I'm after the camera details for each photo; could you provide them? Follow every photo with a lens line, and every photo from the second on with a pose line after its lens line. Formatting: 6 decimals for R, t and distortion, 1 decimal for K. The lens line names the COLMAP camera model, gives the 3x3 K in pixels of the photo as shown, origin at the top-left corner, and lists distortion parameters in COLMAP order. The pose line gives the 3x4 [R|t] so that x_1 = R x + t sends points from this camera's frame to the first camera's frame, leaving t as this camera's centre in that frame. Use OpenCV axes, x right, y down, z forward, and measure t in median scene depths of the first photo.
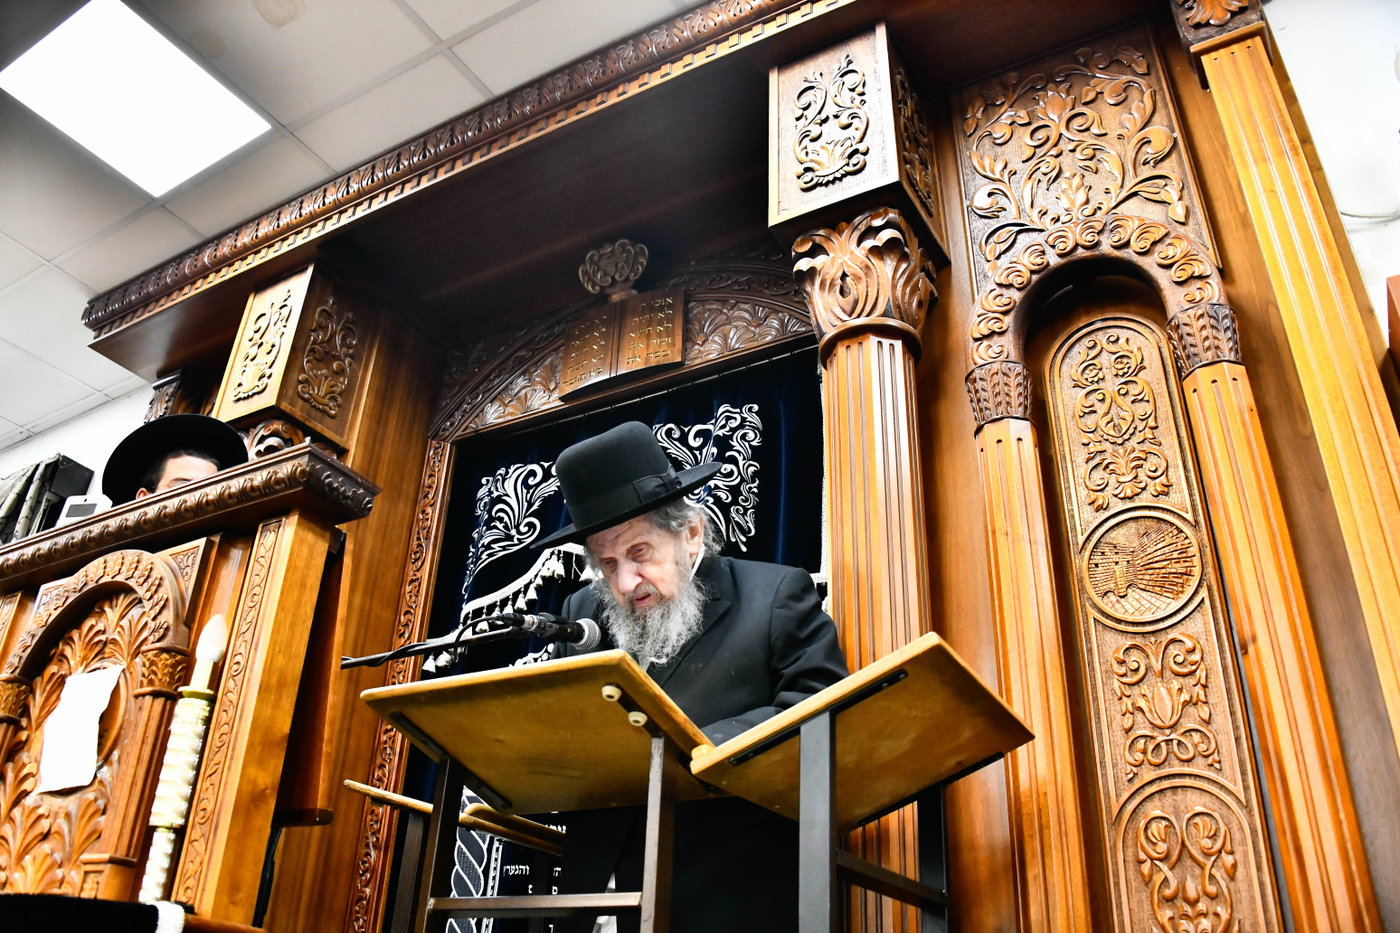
lens RADIAL K [[1103.2, 0, 700.0], [0, 1103.2, 466.5], [0, 0, 1]] dist [-0.143393, 0.056205]
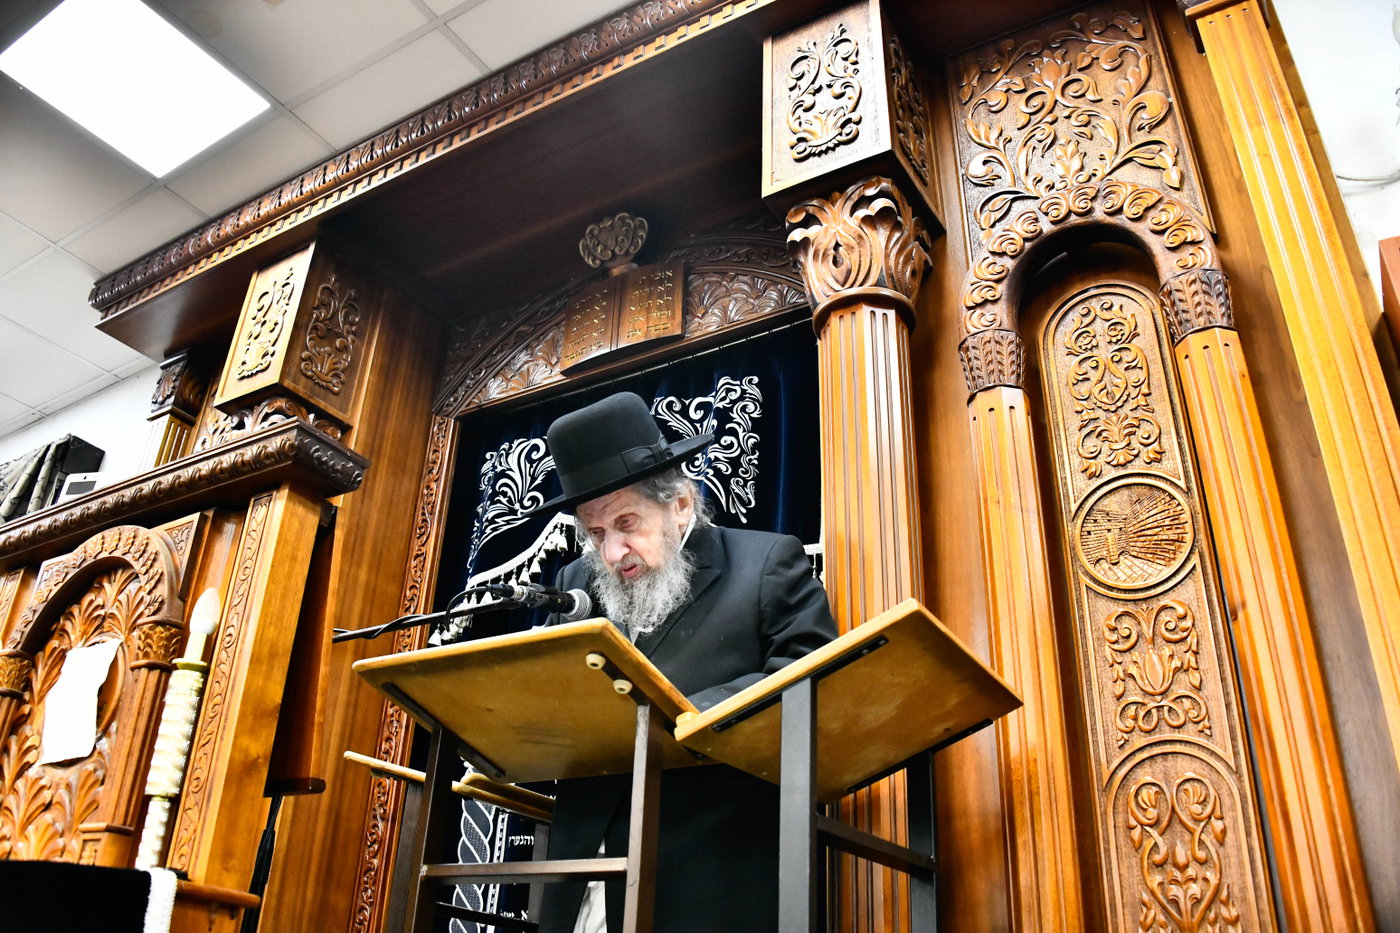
lens RADIAL K [[1103.2, 0, 700.0], [0, 1103.2, 466.5], [0, 0, 1]] dist [-0.143393, 0.056205]
pose [[0.999831, -0.009623, -0.015652, 0.019366], [0.009974, 0.999698, 0.022481, 0.003307], [0.015431, -0.022633, 0.999625, -0.003265]]
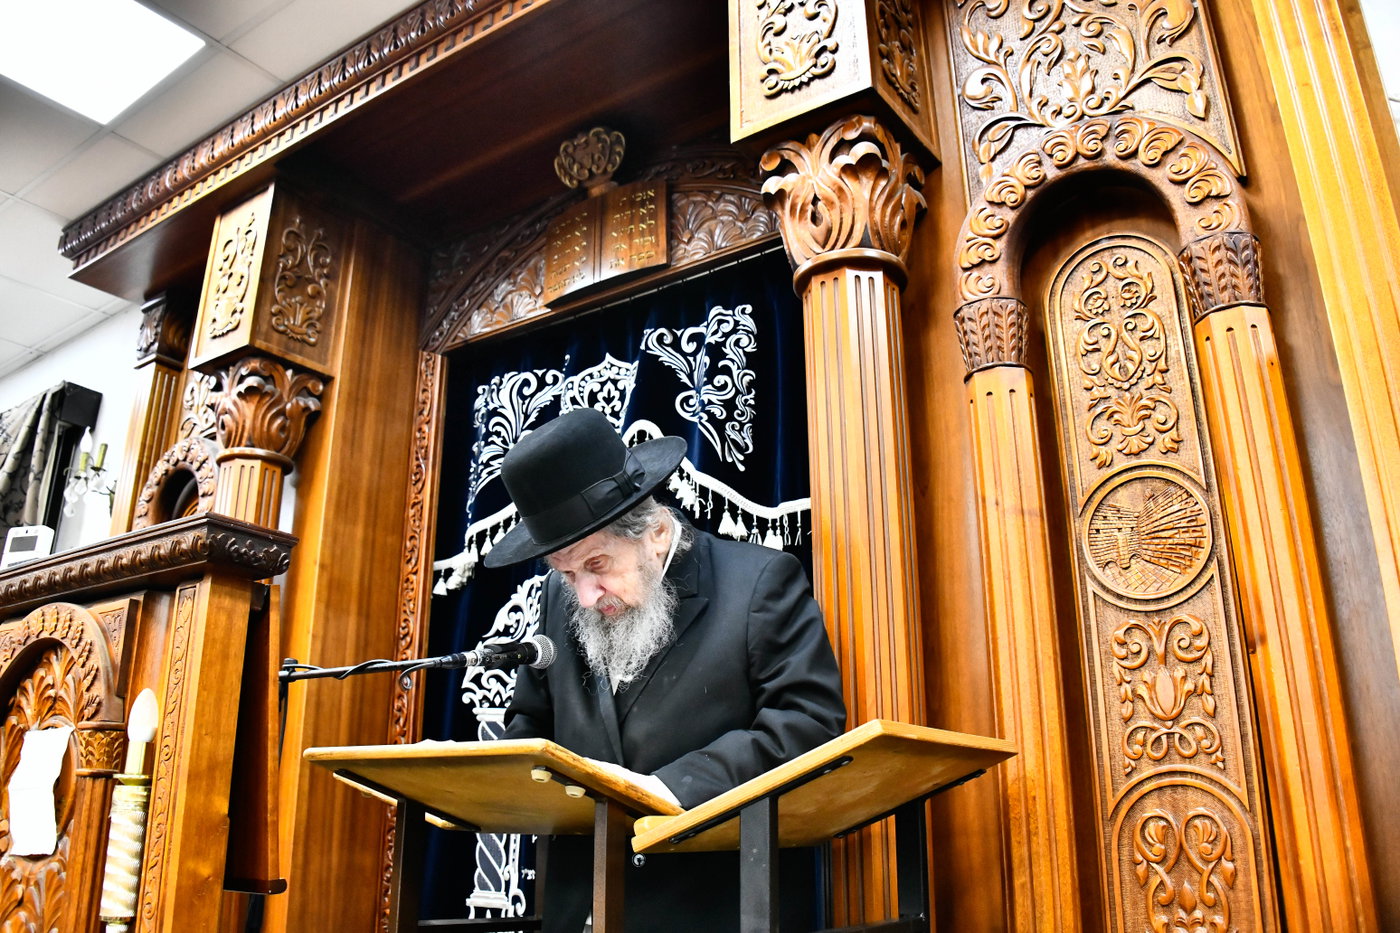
lens RADIAL K [[1098.1, 0, 700.0], [0, 1098.1, 466.5], [0, 0, 1]] dist [-0.146590, 0.057538]
pose [[0.996132, -0.062737, -0.061515, 0.075292], [0.073148, 0.980008, 0.185026, -0.126207], [0.048677, -0.188810, 0.980806, 0.085701]]
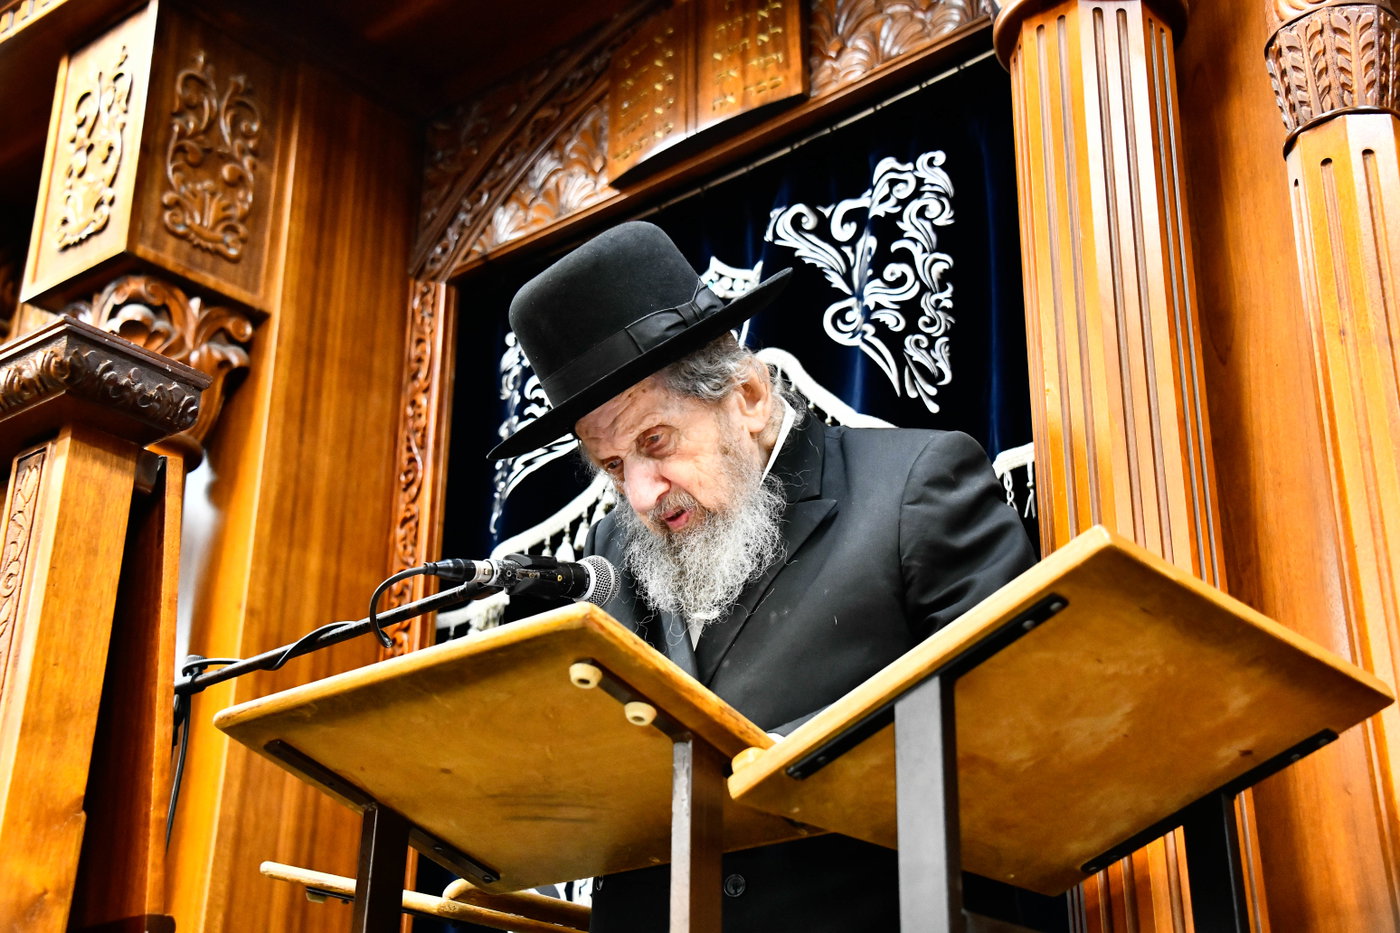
lens RADIAL K [[1912.4, 0, 700.0], [0, 1912.4, 466.5], [0, 0, 1]] dist [0.145990, 0.406786]
pose [[0.981600, -0.100964, -0.162073, 0.096136], [0.115997, 0.989509, 0.086117, 0.005450], [0.151678, -0.103332, 0.983014, -0.010780]]
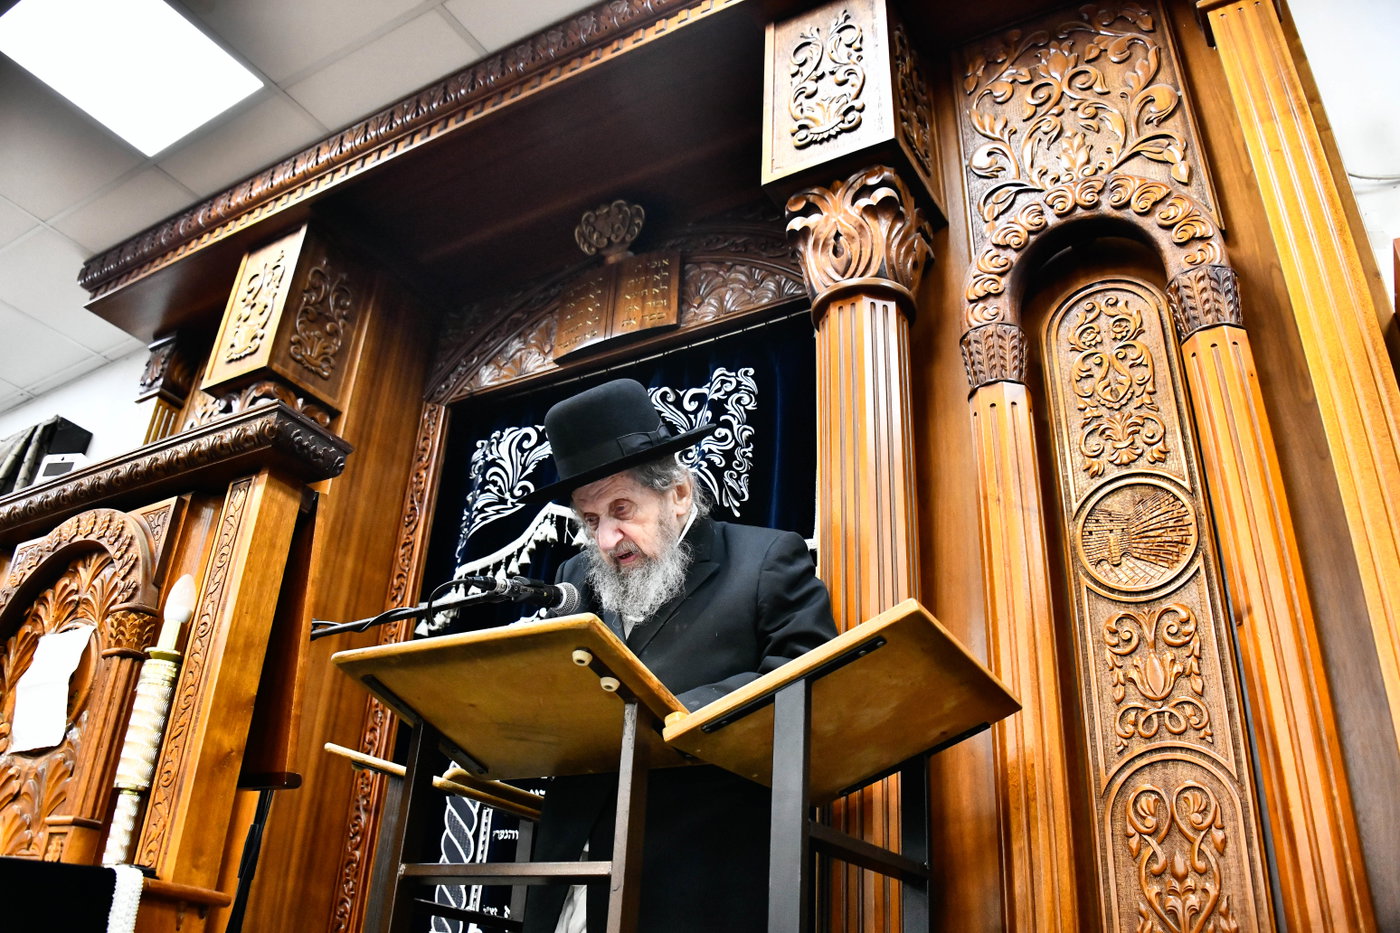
lens RADIAL K [[1098.1, 0, 700.0], [0, 1098.1, 466.5], [0, 0, 1]] dist [-0.146590, 0.057538]
pose [[0.999928, 0.007932, -0.009018, 0.018327], [-0.007669, 0.999554, 0.028877, 0.004866], [0.009243, -0.028805, 0.999542, 0.021521]]
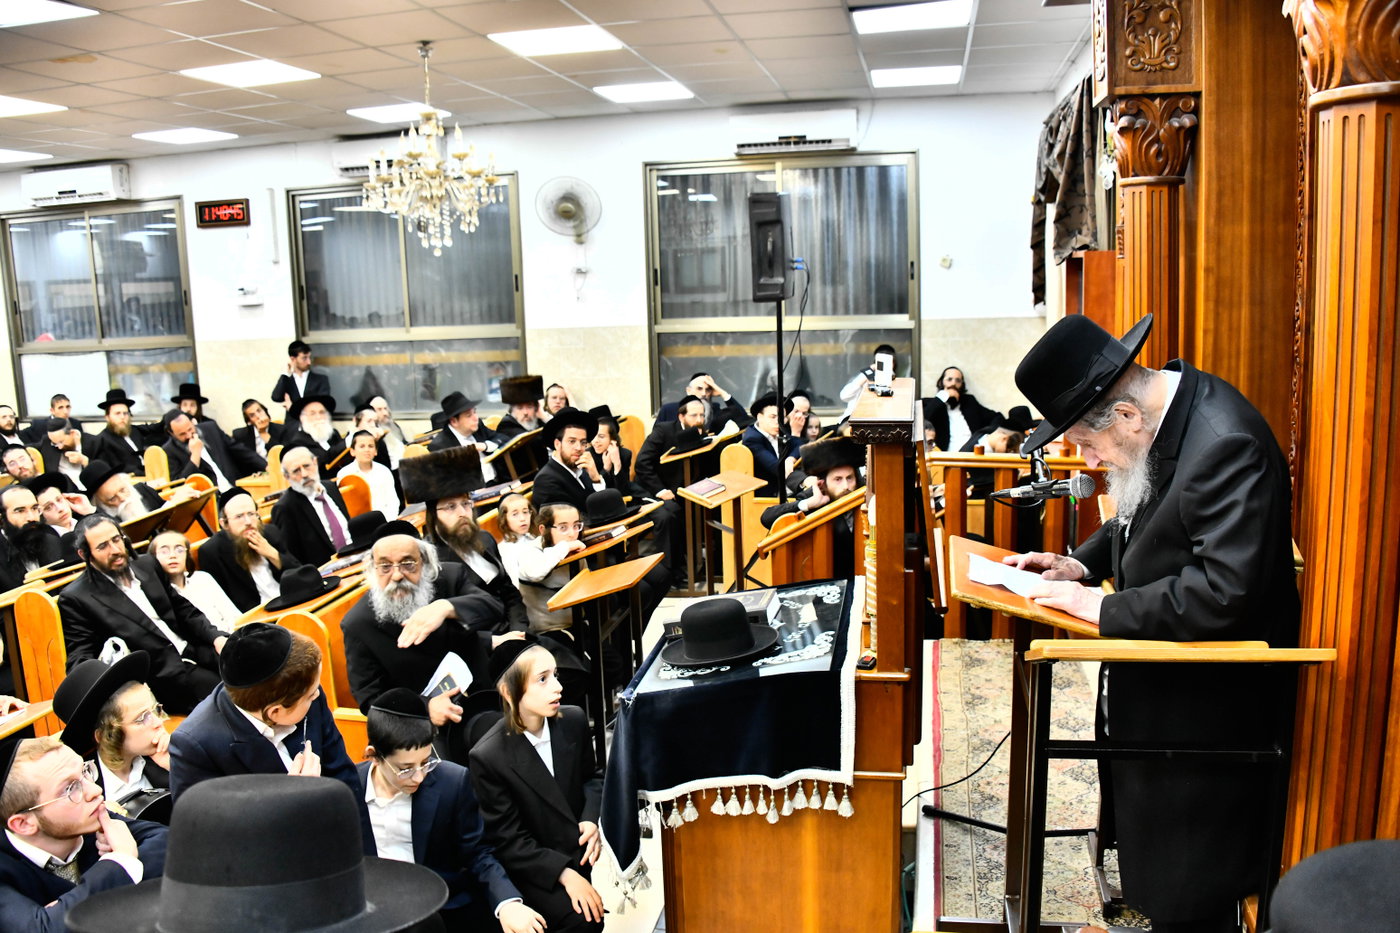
lens RADIAL K [[1098.1, 0, 700.0], [0, 1098.1, 466.5], [0, 0, 1]] dist [-0.146590, 0.057538]
pose [[0.317928, 0.108567, -0.941878, 0.709969], [0.512423, 0.816156, 0.267043, -0.328062], [0.797712, -0.567541, 0.203847, 0.286991]]
